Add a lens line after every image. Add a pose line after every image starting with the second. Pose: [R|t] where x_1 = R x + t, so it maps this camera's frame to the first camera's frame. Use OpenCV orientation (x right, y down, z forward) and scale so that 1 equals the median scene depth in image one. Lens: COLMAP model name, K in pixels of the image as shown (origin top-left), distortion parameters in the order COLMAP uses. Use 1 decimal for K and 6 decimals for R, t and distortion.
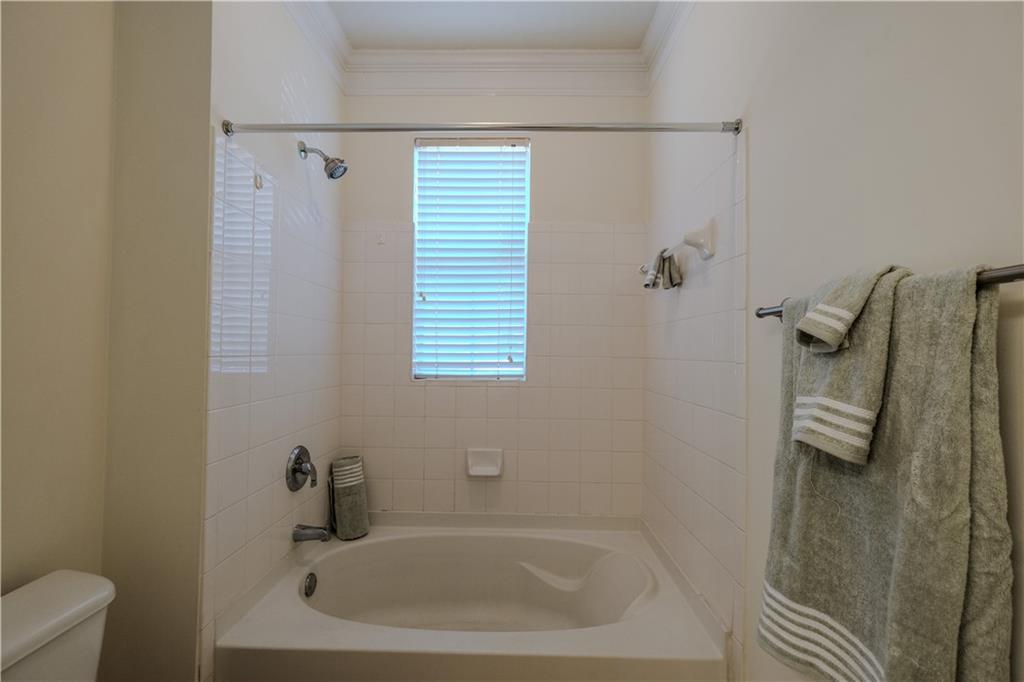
lens RADIAL K [[452.6, 0, 512.2], [0, 452.6, 345.8], [0, 0, 1]] dist [0.005213, 0.000140]
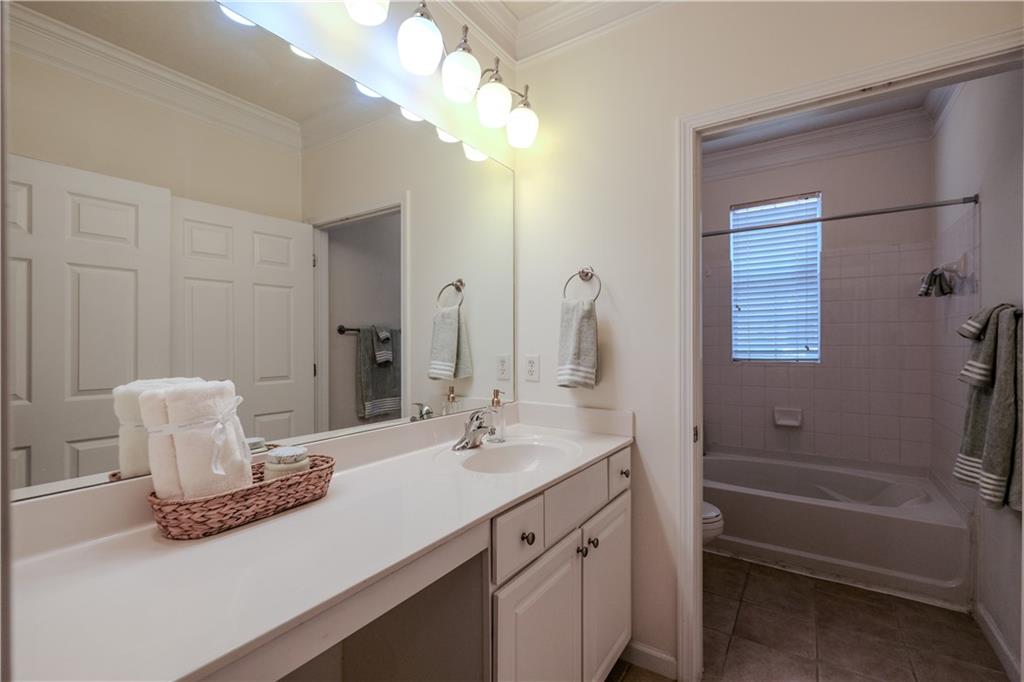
lens RADIAL K [[452.6, 0, 513.1], [0, 452.6, 340.9], [0, 0, 1]] dist [0.005213, 0.000140]
pose [[0.838166, -0.017668, -0.545129, -0.000833], [0.020352, 0.999792, -0.001112, -0.010121], [0.545035, -0.010163, 0.838352, -0.726451]]
